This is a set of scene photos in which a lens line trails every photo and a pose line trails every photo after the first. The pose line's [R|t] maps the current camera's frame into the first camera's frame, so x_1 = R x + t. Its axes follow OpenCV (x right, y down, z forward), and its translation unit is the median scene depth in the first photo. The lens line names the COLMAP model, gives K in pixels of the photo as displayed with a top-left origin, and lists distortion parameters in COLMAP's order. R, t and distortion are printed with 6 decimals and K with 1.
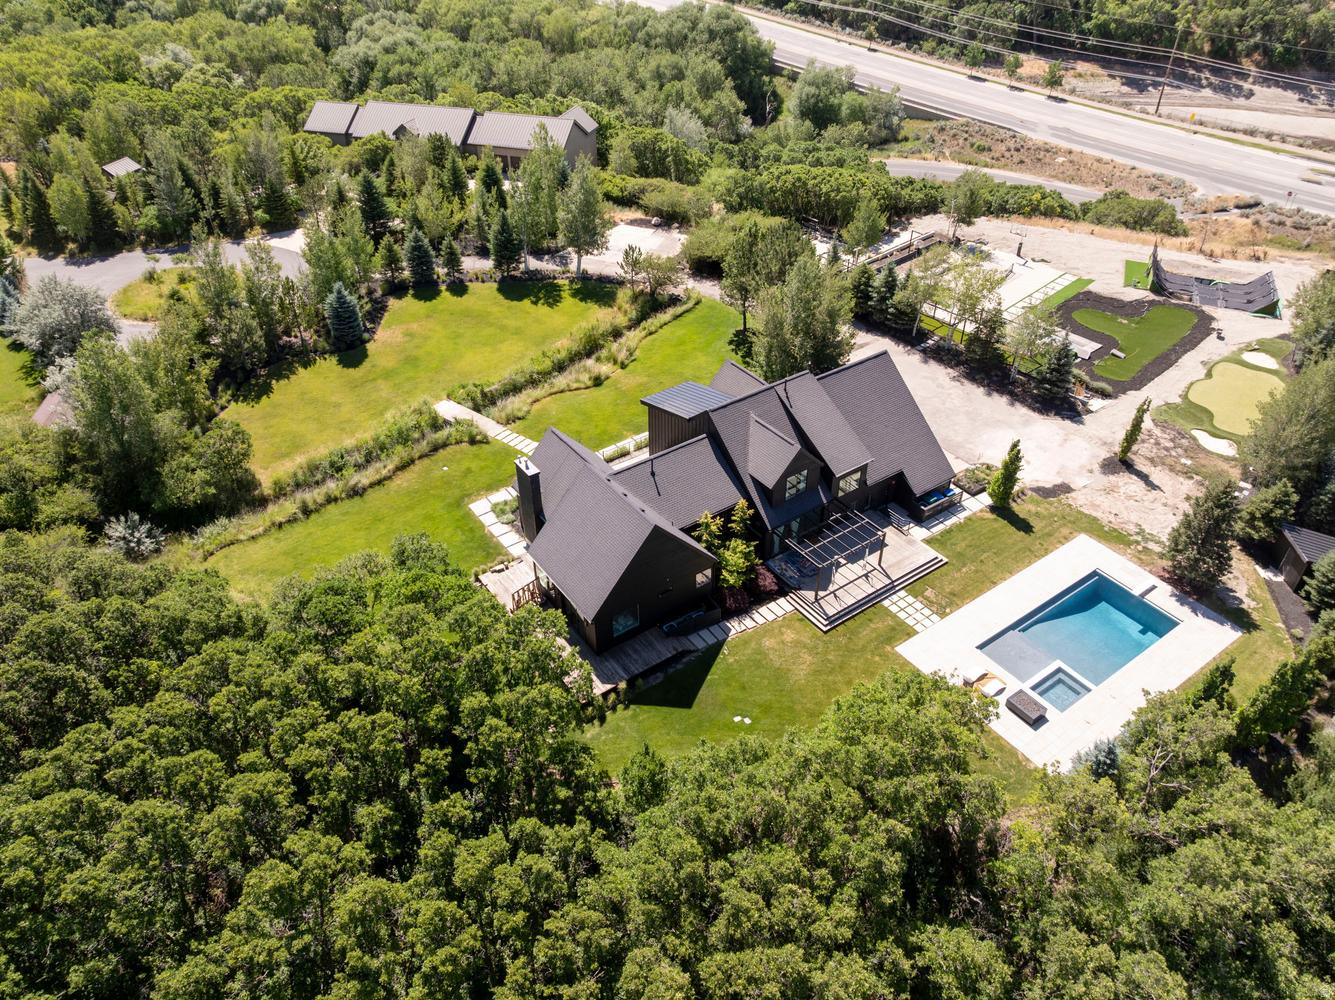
lens RADIAL K [[941.8, 0, 663.9], [0, 941.8, 491.2], [0, 0, 1]] dist [-0.042409, 0.010813]
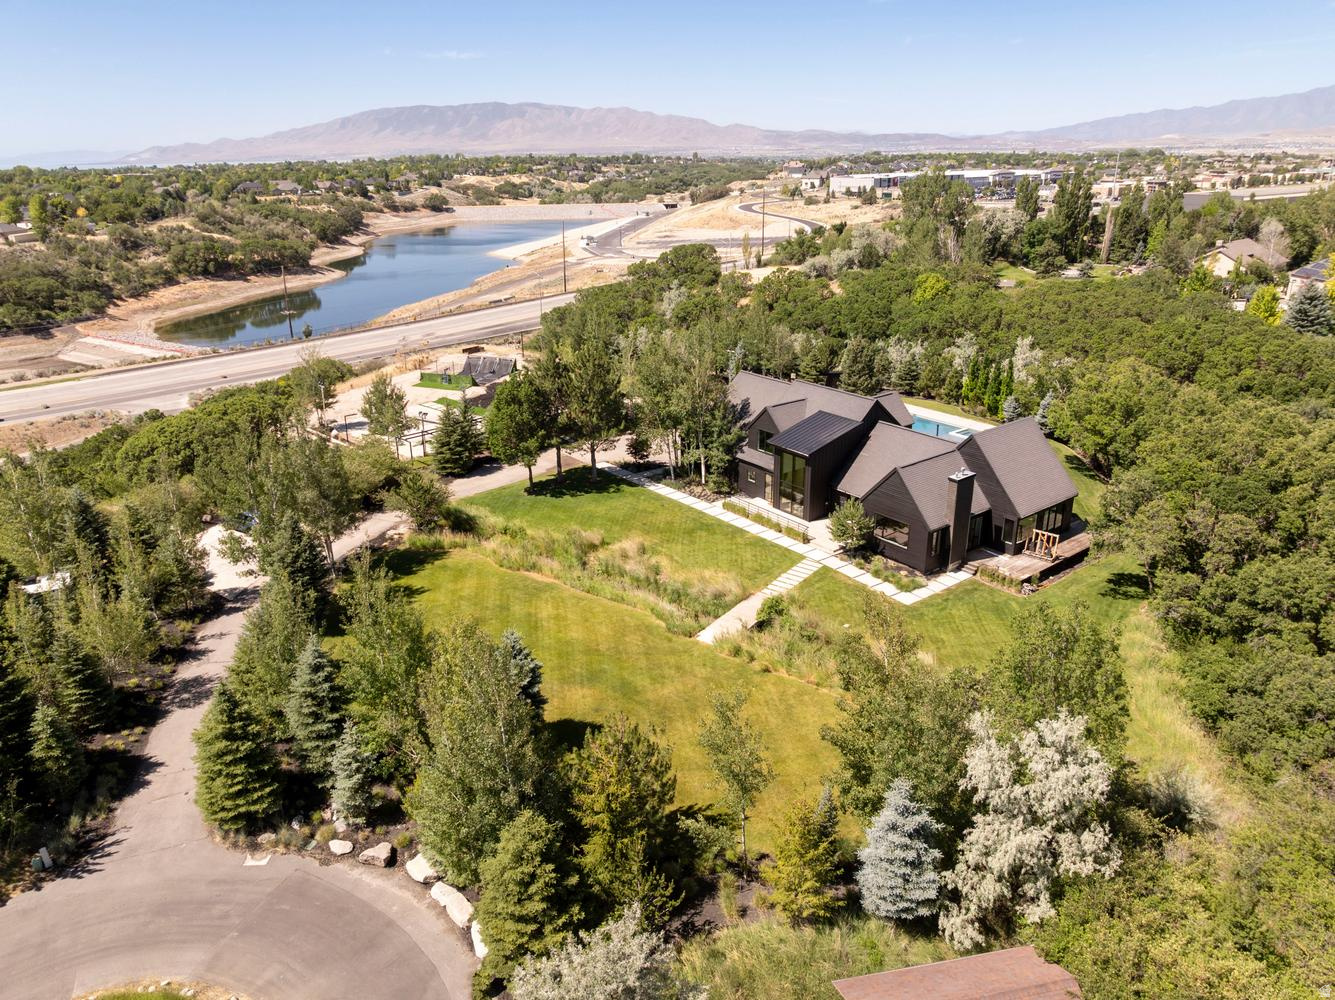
lens RADIAL K [[941.8, 0, 648.1], [0, 941.8, 489.1], [0, 0, 1]] dist [-0.042409, 0.010813]
pose [[-0.027223, -0.334654, 0.941948, -0.865155], [0.613302, 0.738514, 0.280103, -0.402186], [-0.789379, 0.585324, 0.185140, 0.839076]]
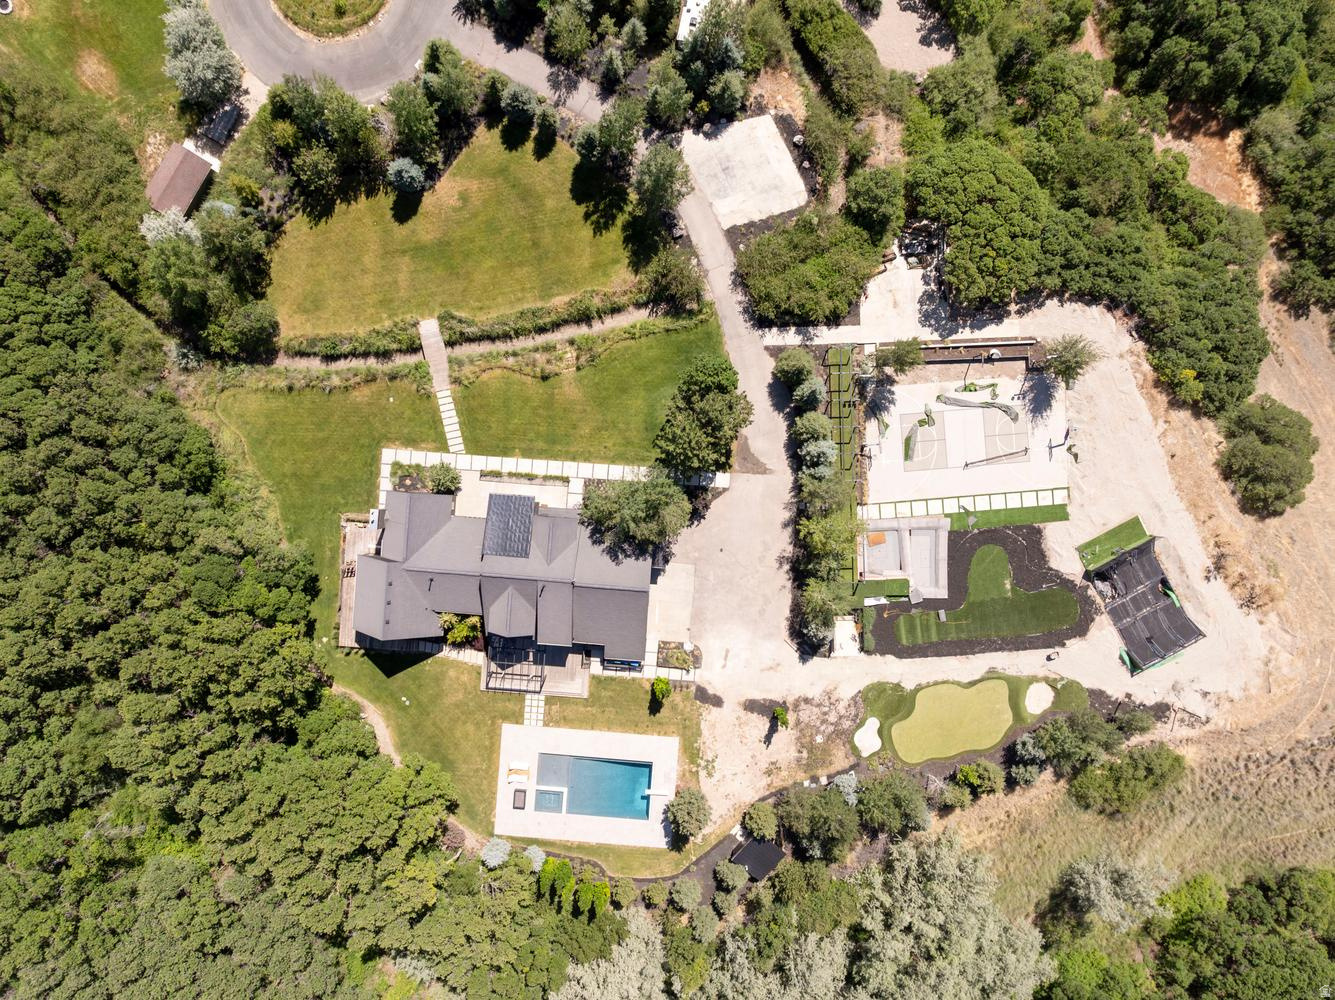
lens RADIAL K [[941.8, 0, 669.3], [0, 941.8, 494.4], [0, 0, 1]] dist [-0.042409, 0.010813]
pose [[0.771554, 0.635915, 0.017785, 0.131316], [-0.384624, 0.444031, 0.809260, -1.122172], [0.506723, -0.631228, 0.587182, 0.288322]]
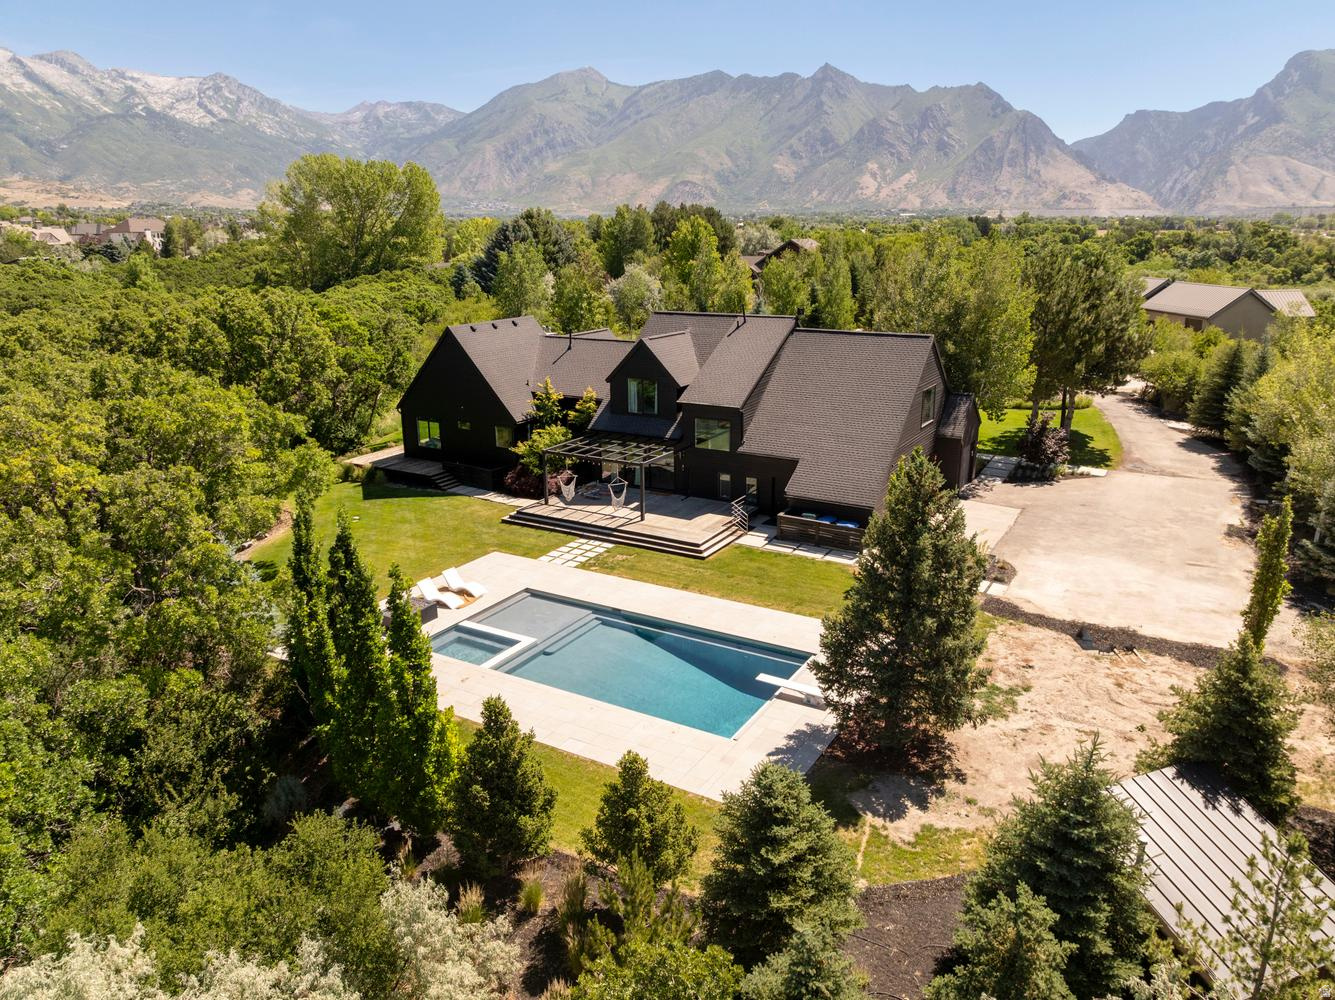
lens RADIAL K [[941.8, 0, 660.7], [0, 941.8, 493.3], [0, 0, 1]] dist [-0.042409, 0.010813]
pose [[0.408003, 0.253643, -0.877040, 0.671970], [-0.543542, 0.839321, -0.010124, 0.048401], [0.733550, 0.480838, 0.480311, 0.518761]]
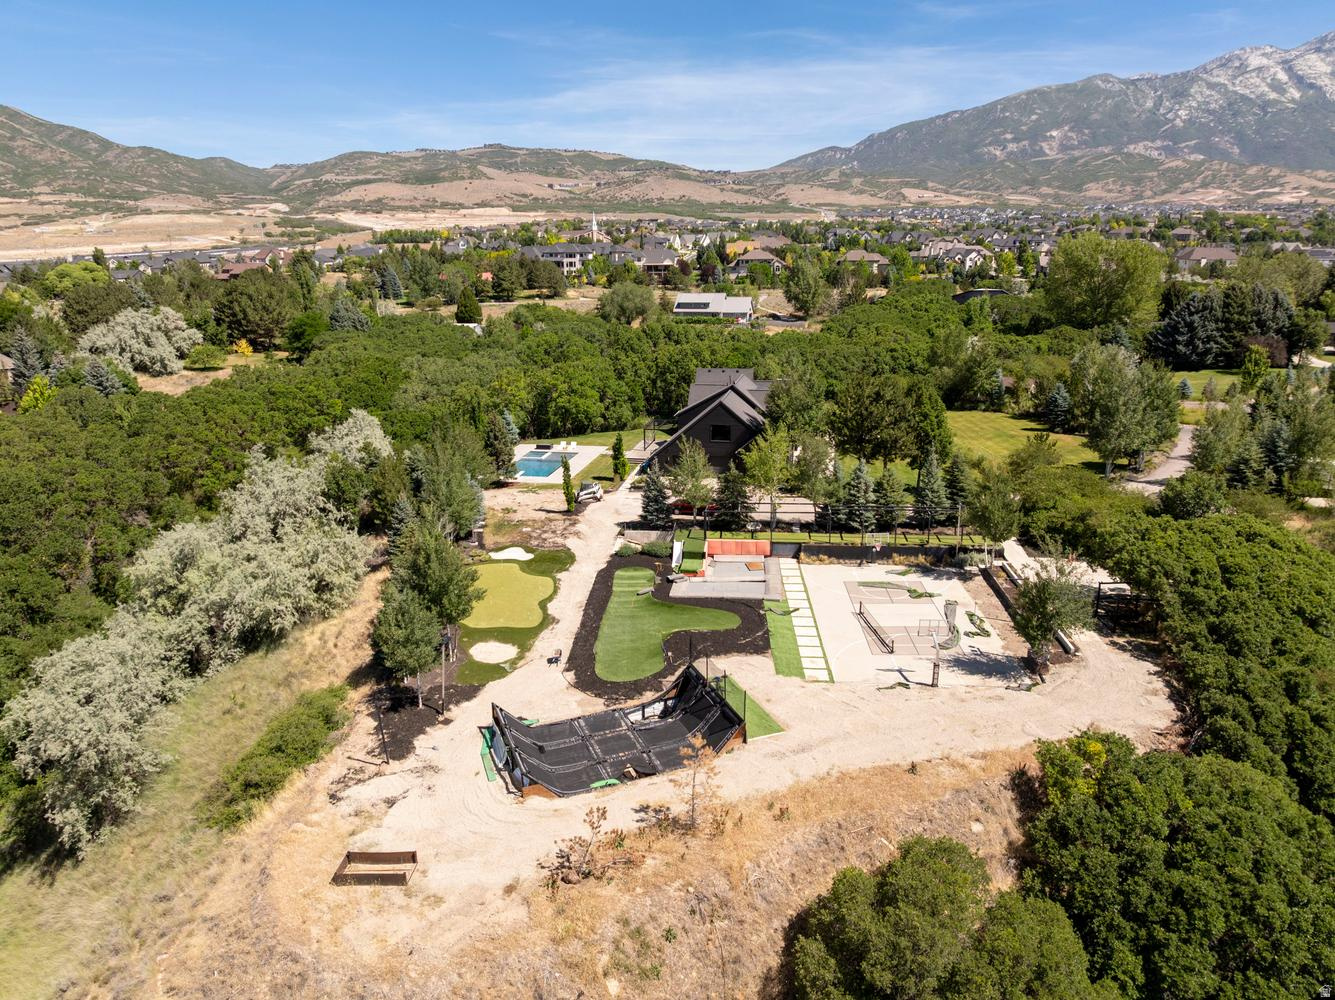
lens RADIAL K [[941.8, 0, 672.6], [0, 941.8, 494.4], [0, 0, 1]] dist [-0.042409, 0.010813]
pose [[-0.720459, 0.200883, -0.663766, 1.118423], [-0.401968, 0.658985, 0.635737, -0.824304], [0.565121, 0.724834, -0.394023, 1.426259]]
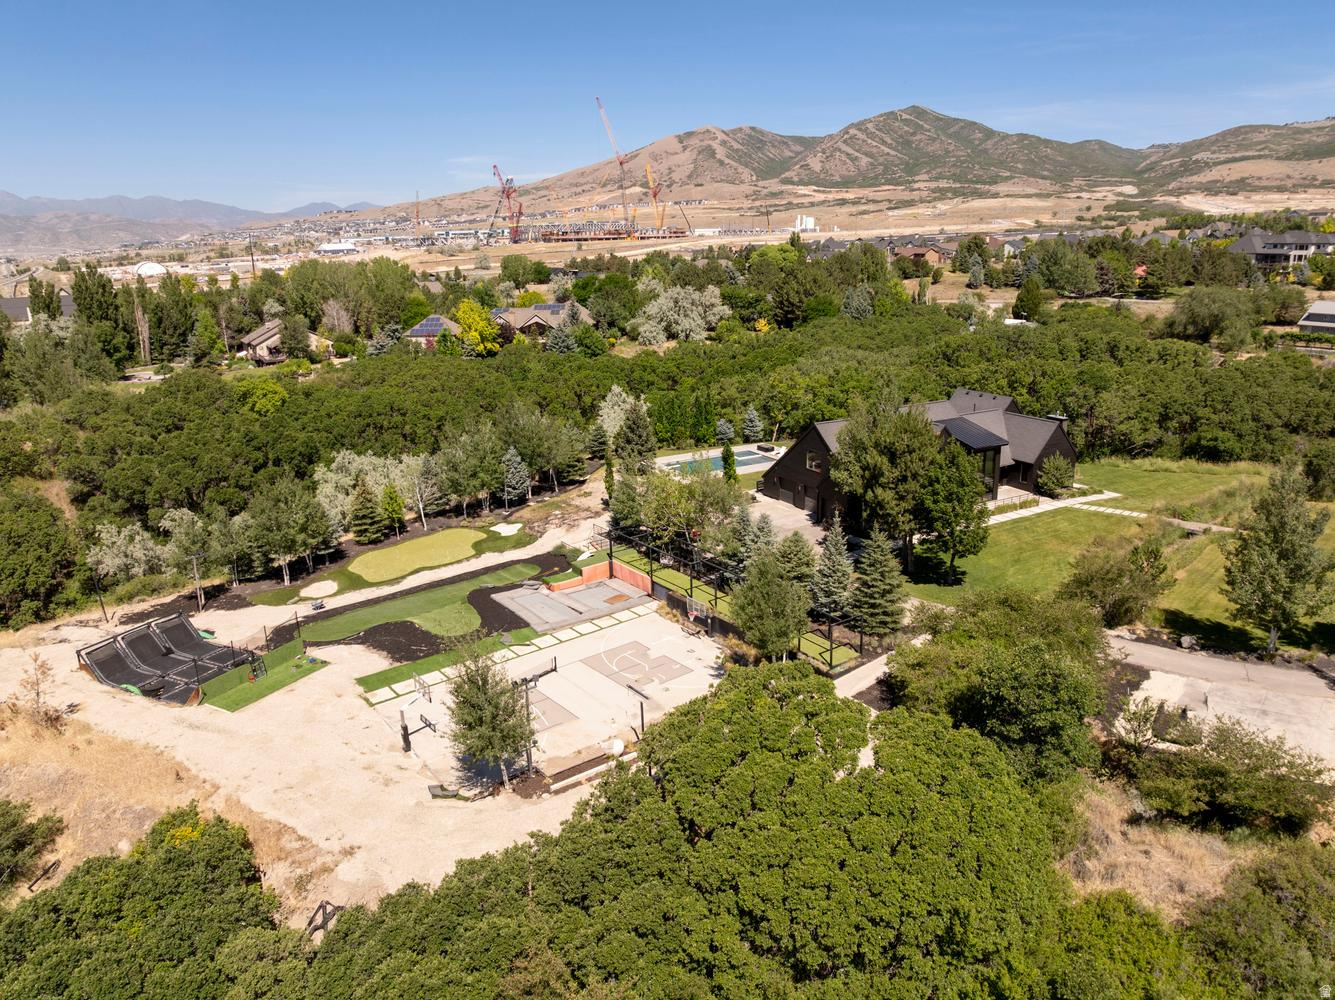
lens RADIAL K [[941.8, 0, 667.8], [0, 941.8, 500.4], [0, 0, 1]] dist [-0.042409, 0.010813]
pose [[-0.995515, 0.003239, 0.094549, 0.274420], [0.077317, 0.603777, 0.793395, -0.948330], [-0.054517, 0.797147, -0.601319, 1.604446]]
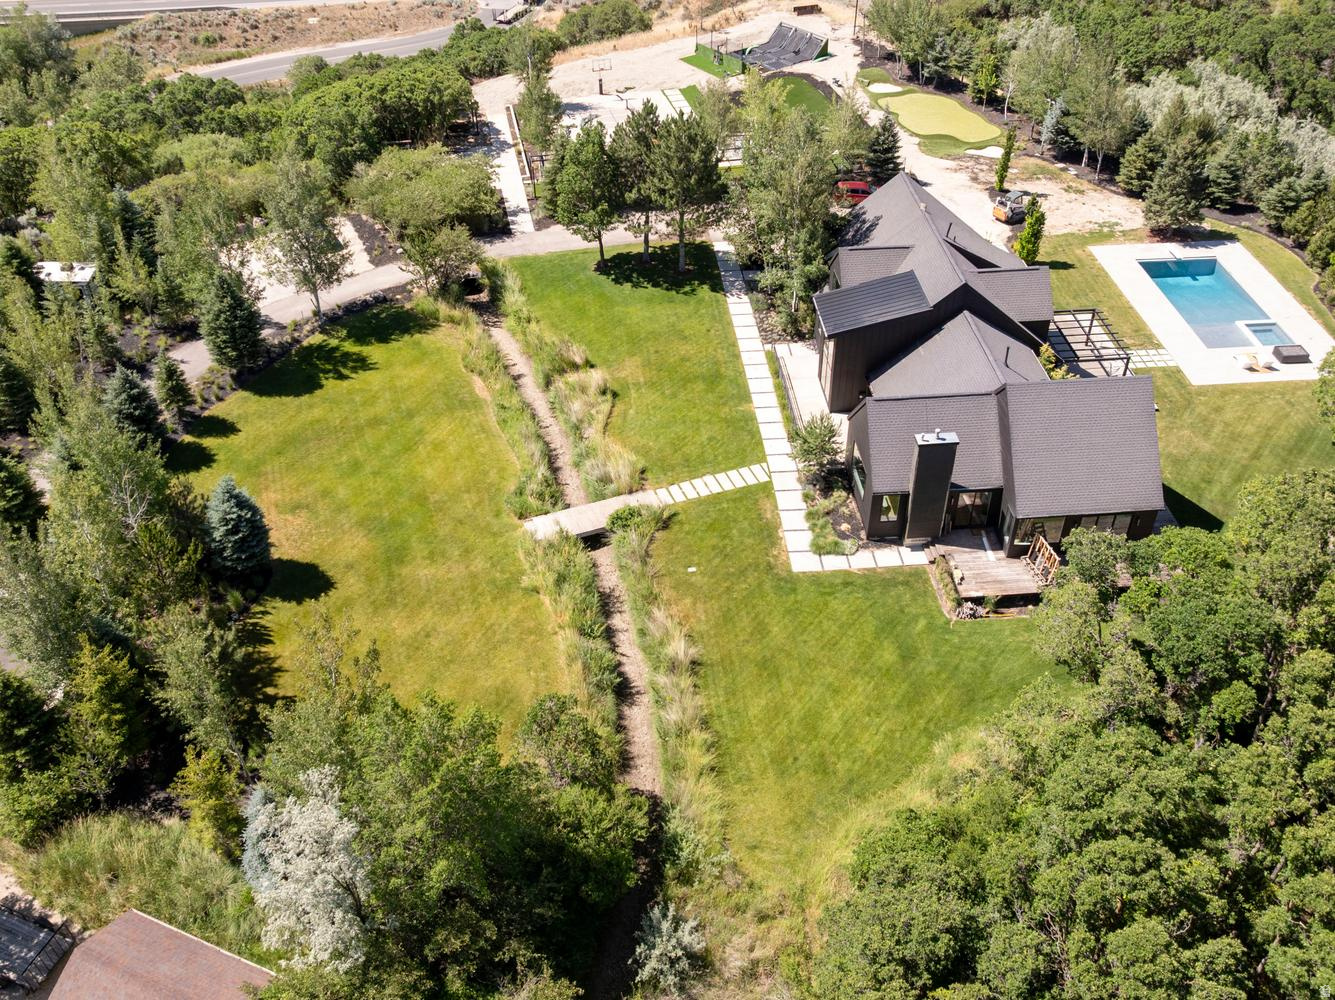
lens RADIAL K [[1133.2, 0, 661.6], [0, 1133.2, 494.3], [0, 0, 1]] dist [-0.018884, -0.004870]
pose [[0.512784, -0.545912, 0.662596, -0.689873], [0.520466, 0.811466, 0.265778, -0.271598], [-0.682765, 0.208572, 0.700235, 0.396988]]
